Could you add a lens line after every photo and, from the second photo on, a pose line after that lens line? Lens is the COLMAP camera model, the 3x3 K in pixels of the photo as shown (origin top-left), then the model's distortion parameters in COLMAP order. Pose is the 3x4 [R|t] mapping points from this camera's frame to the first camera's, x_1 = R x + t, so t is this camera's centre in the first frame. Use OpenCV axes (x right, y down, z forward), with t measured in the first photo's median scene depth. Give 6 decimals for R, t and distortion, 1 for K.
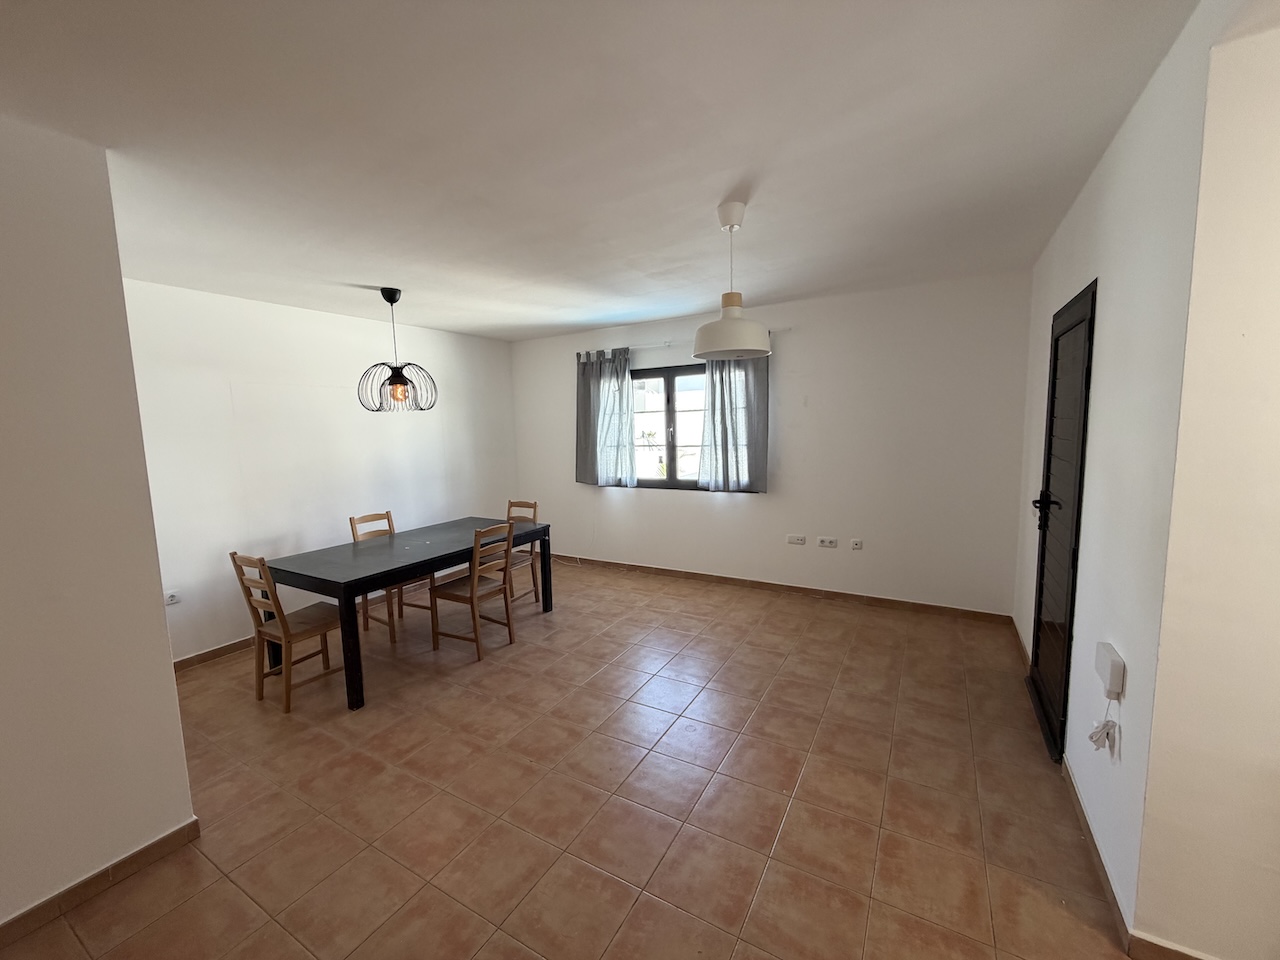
lens RADIAL K [[507.9, 0, 641.1], [0, 507.9, 479.4], [0, 0, 1]] dist [0.006886, -0.000563]
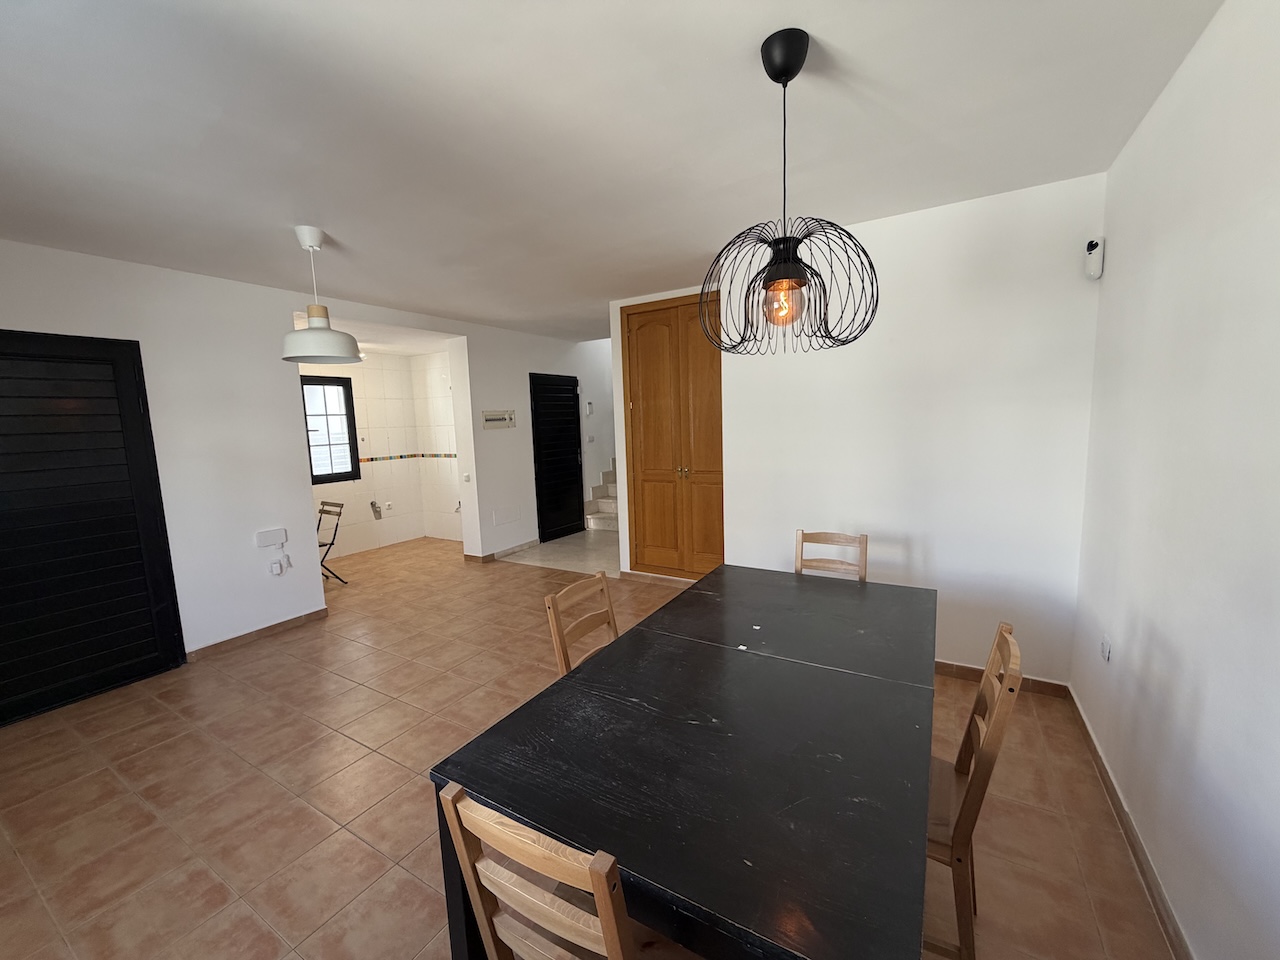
lens RADIAL K [[507.9, 0, 636.0], [0, 507.9, 481.3], [0, 0, 1]] dist [0.006886, -0.000563]
pose [[-0.997434, 0.065265, 0.029428, -0.496026], [0.070253, 0.971400, 0.226819, -0.176457], [-0.013783, 0.228304, -0.973492, 2.000766]]
